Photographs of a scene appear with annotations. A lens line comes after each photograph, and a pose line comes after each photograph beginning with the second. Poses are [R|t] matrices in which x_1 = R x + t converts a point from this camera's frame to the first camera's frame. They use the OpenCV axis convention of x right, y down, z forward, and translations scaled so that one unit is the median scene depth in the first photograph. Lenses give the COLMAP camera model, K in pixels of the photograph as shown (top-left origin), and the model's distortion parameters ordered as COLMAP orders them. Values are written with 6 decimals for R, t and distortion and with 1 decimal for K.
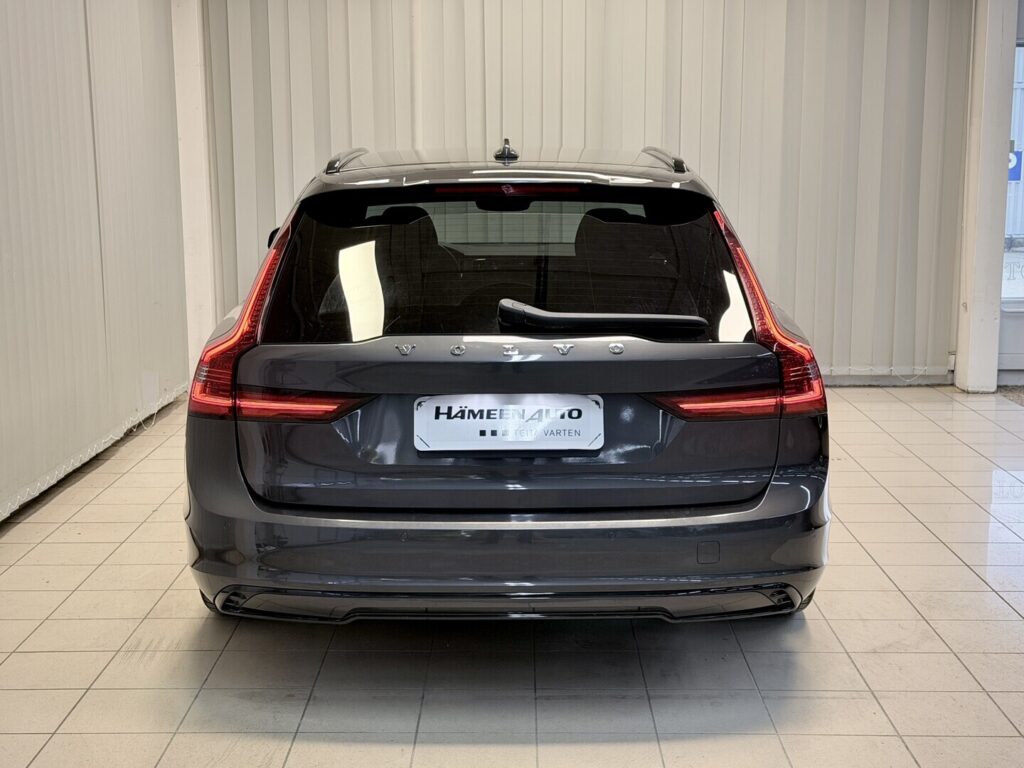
lens RADIAL K [[1530.0, 0, 512.0], [0, 1530.0, 384.0], [0, 0, 1]] dist [0.031117, 0.050527]
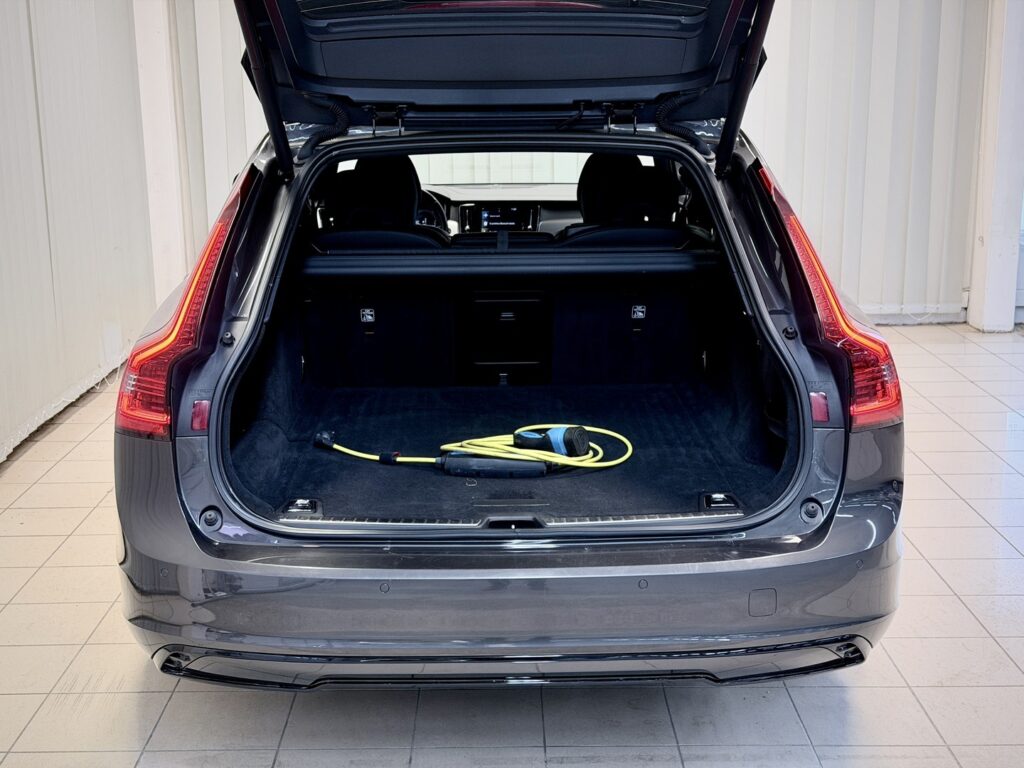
lens RADIAL K [[1430.0, 0, 512.0], [0, 1430.0, 384.0], [0, 0, 1]] dist [0.279927, -1.038111]
pose [[0.999860, -0.010399, 0.013108, -0.011327], [0.009511, 0.997769, 0.066074, -0.051740], [-0.013766, -0.065940, 0.997729, 0.227243]]
